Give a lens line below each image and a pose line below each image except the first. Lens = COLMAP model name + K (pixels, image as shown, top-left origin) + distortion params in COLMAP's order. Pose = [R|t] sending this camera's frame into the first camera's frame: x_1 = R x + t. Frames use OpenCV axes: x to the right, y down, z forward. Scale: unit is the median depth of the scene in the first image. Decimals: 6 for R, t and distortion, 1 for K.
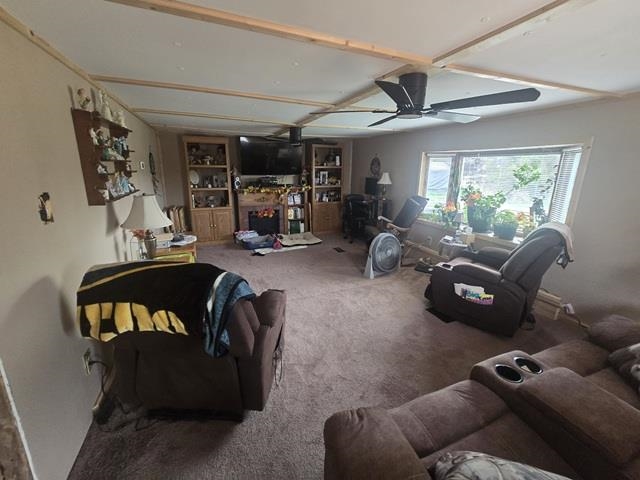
lens RADIAL K [[263.6, 0, 318.7], [0, 263.6, 235.1], [0, 0, 1]] dist [0.000190, 0.000019]
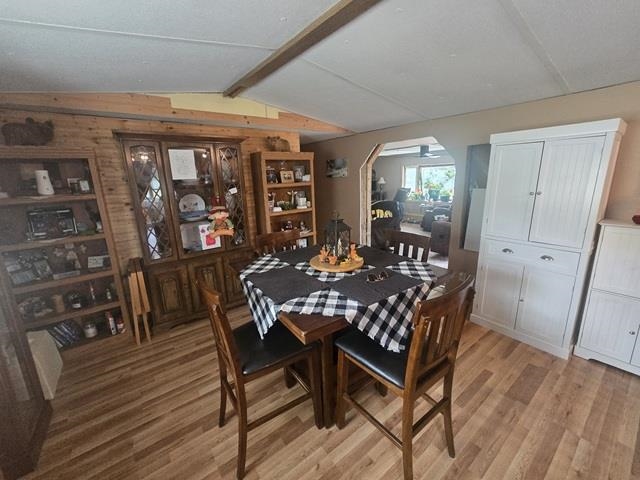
lens RADIAL K [[263.6, 0, 320.4], [0, 263.6, 240.5], [0, 0, 1]] dist [0.000190, 0.000019]
pose [[0.962484, -0.104397, 0.250450, -0.948324], [0.108596, 0.994082, -0.002964, 0.230973], [-0.248658, 0.030050, 0.968125, -0.944328]]
